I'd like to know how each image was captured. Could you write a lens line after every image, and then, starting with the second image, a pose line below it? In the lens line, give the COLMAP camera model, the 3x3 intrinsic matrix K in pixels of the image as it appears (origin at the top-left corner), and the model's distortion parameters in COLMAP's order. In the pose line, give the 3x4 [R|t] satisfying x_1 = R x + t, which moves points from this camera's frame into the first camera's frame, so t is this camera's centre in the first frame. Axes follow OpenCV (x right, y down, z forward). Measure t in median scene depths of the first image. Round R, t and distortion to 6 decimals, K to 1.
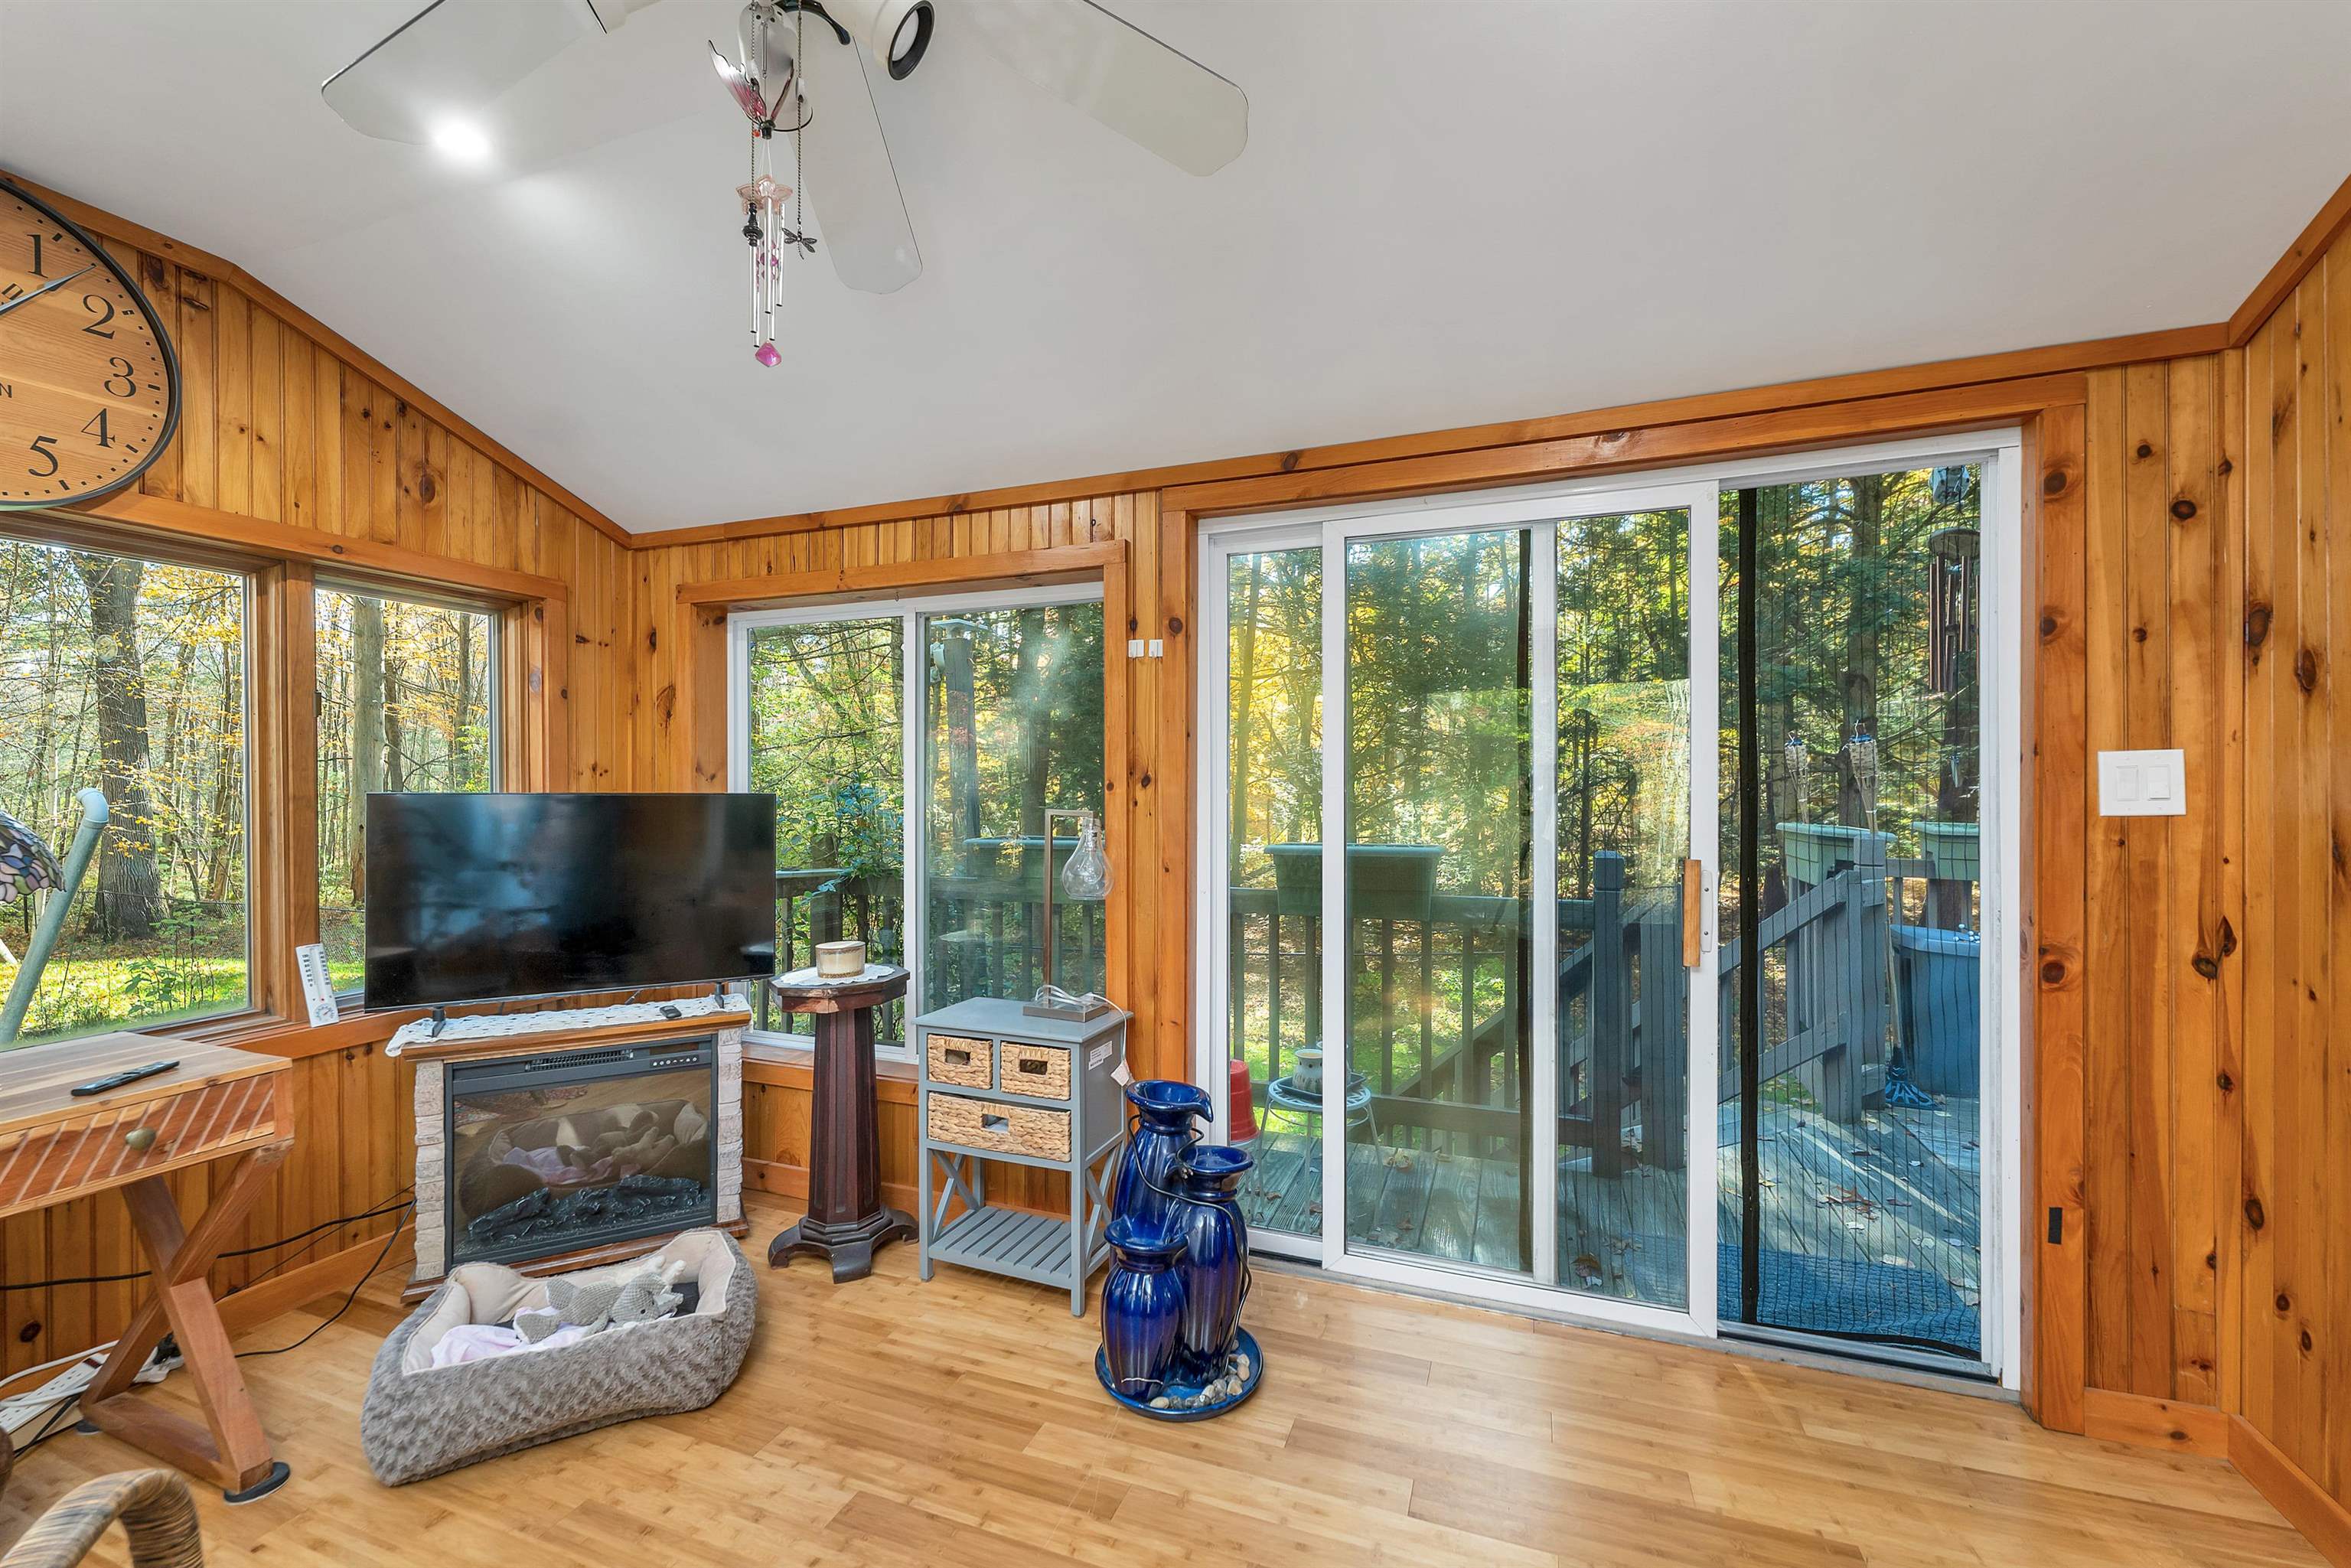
lens RADIAL K [[988.4, 0, 1159.9], [0, 988.4, 786.9], [0, 0, 1]] dist [0.001783, 0.000136]
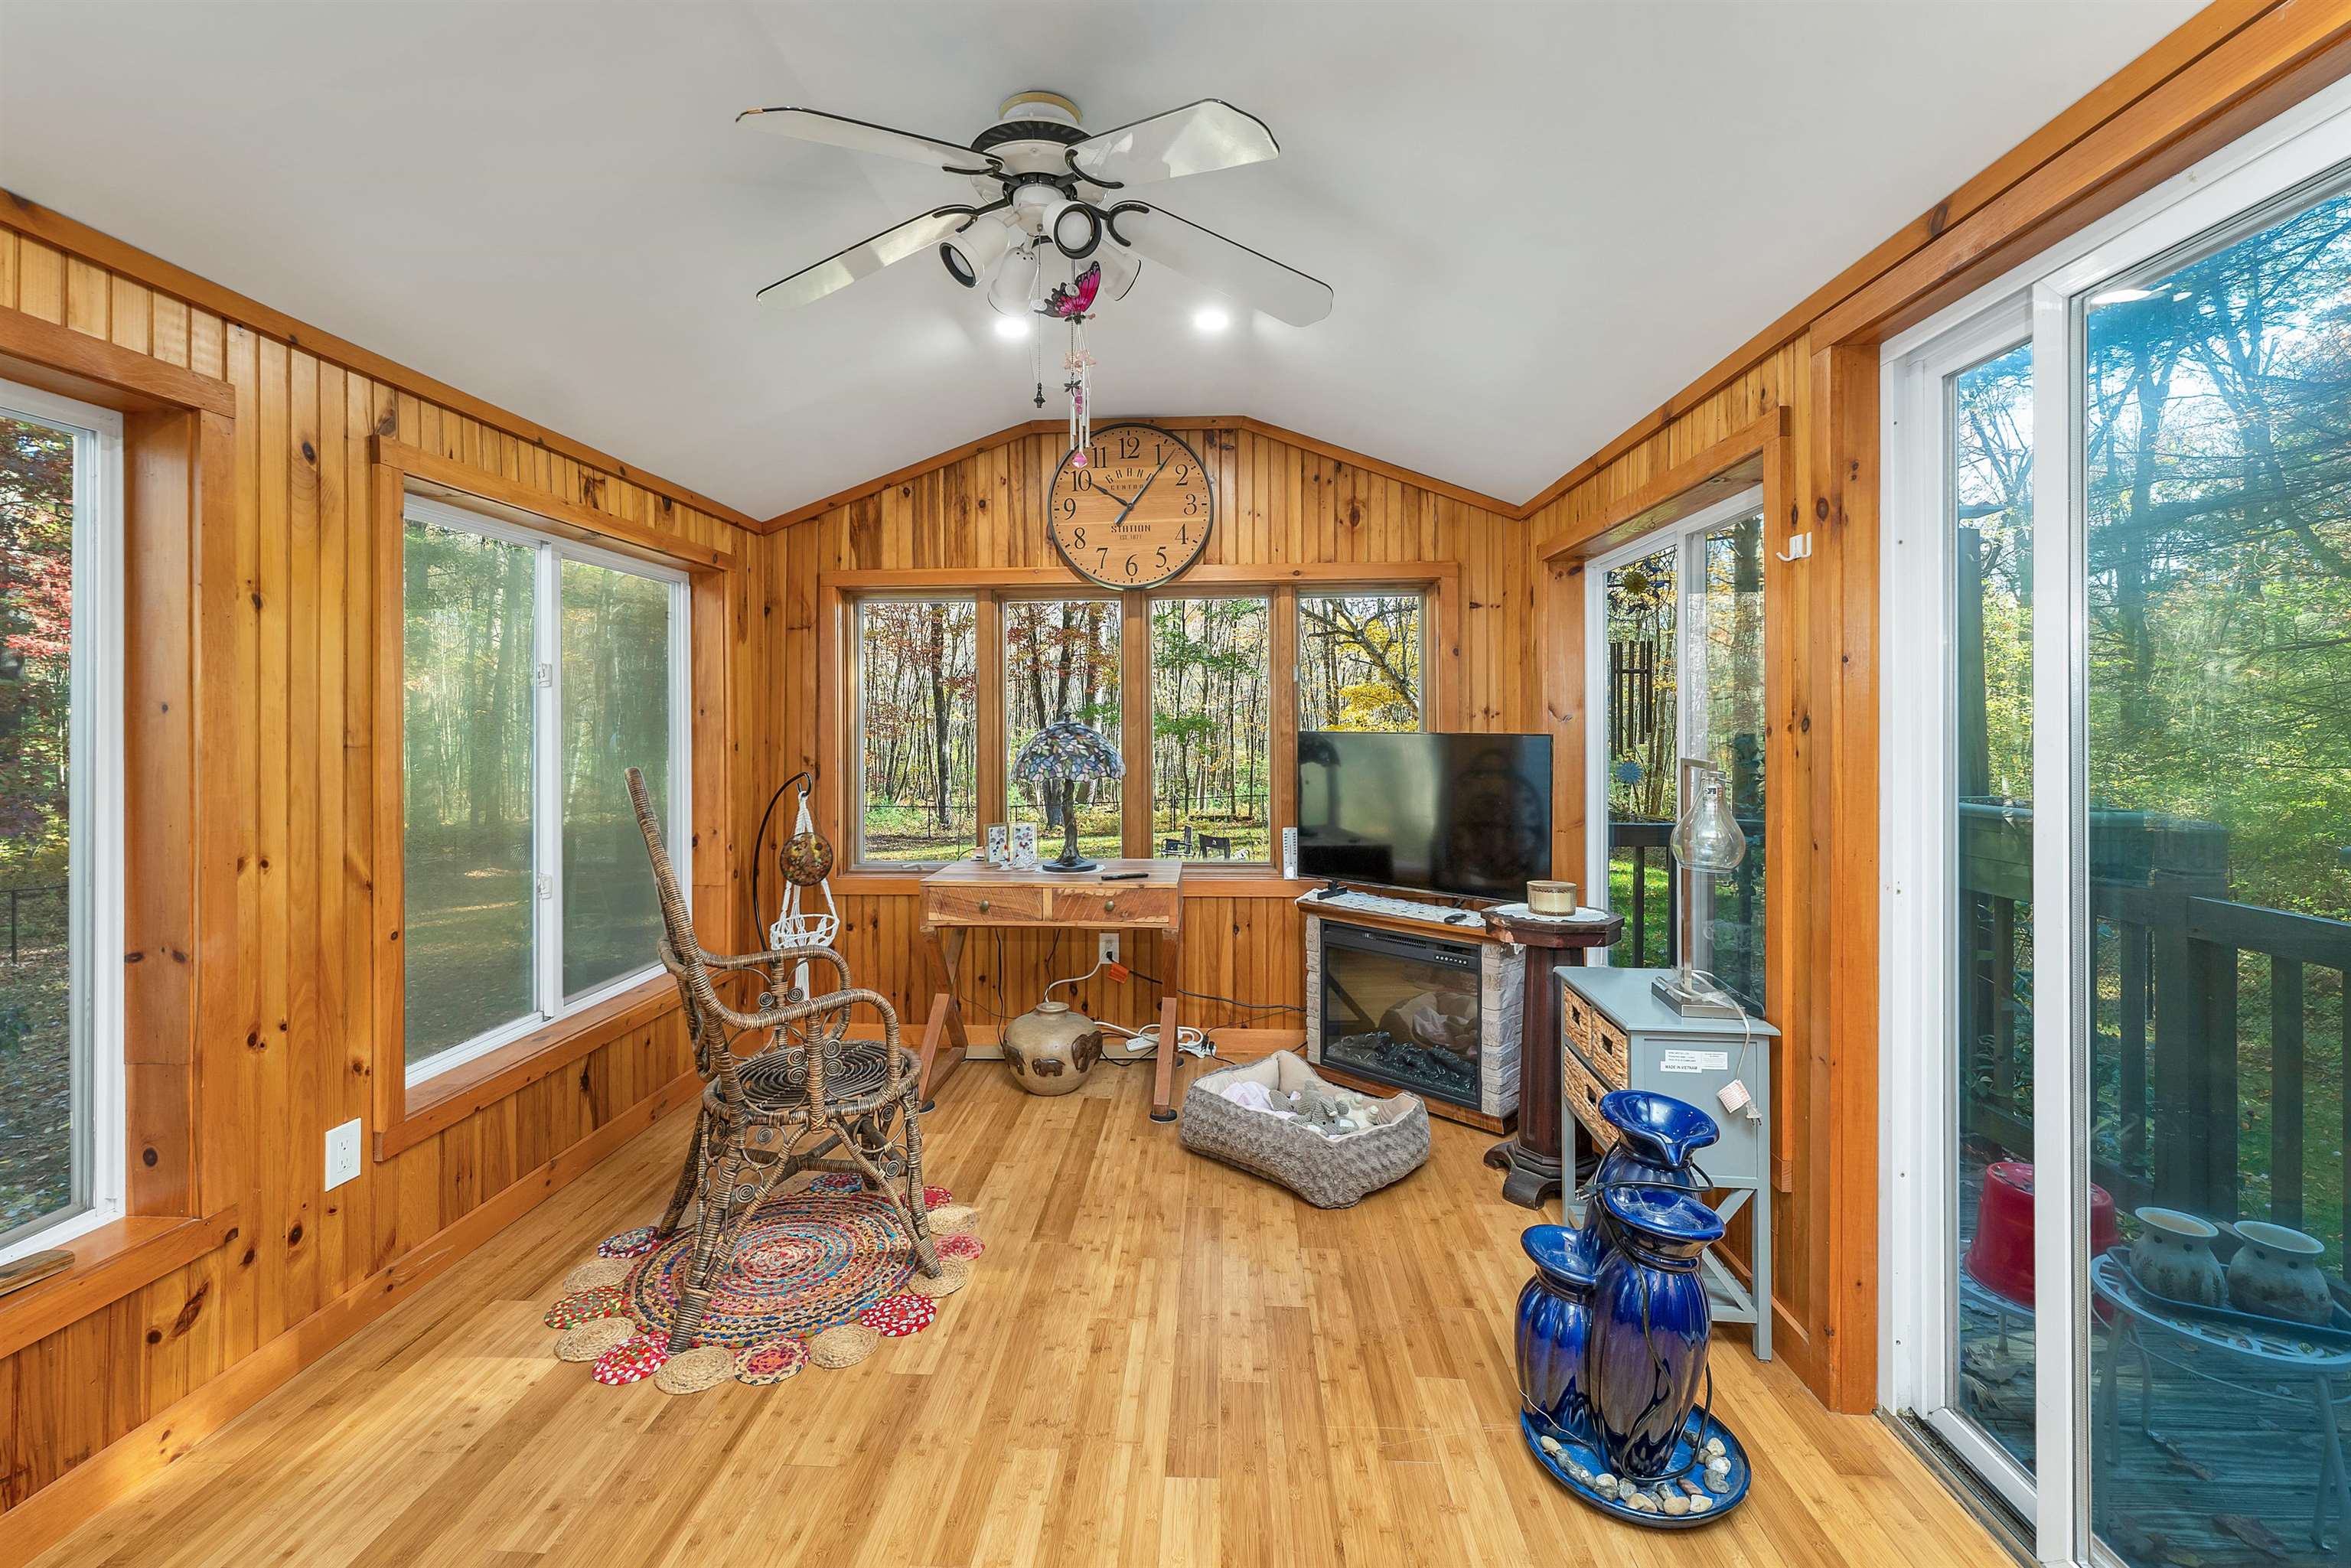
lens RADIAL K [[988.4, 0, 1133.8], [0, 988.4, 720.2], [0, 0, 1]] dist [0.001783, 0.000136]
pose [[0.286033, -0.000783, -0.958219, 0.544655], [-0.001970, 0.999997, -0.001405, -0.007076], [0.958218, 0.002289, 0.286031, 0.301015]]
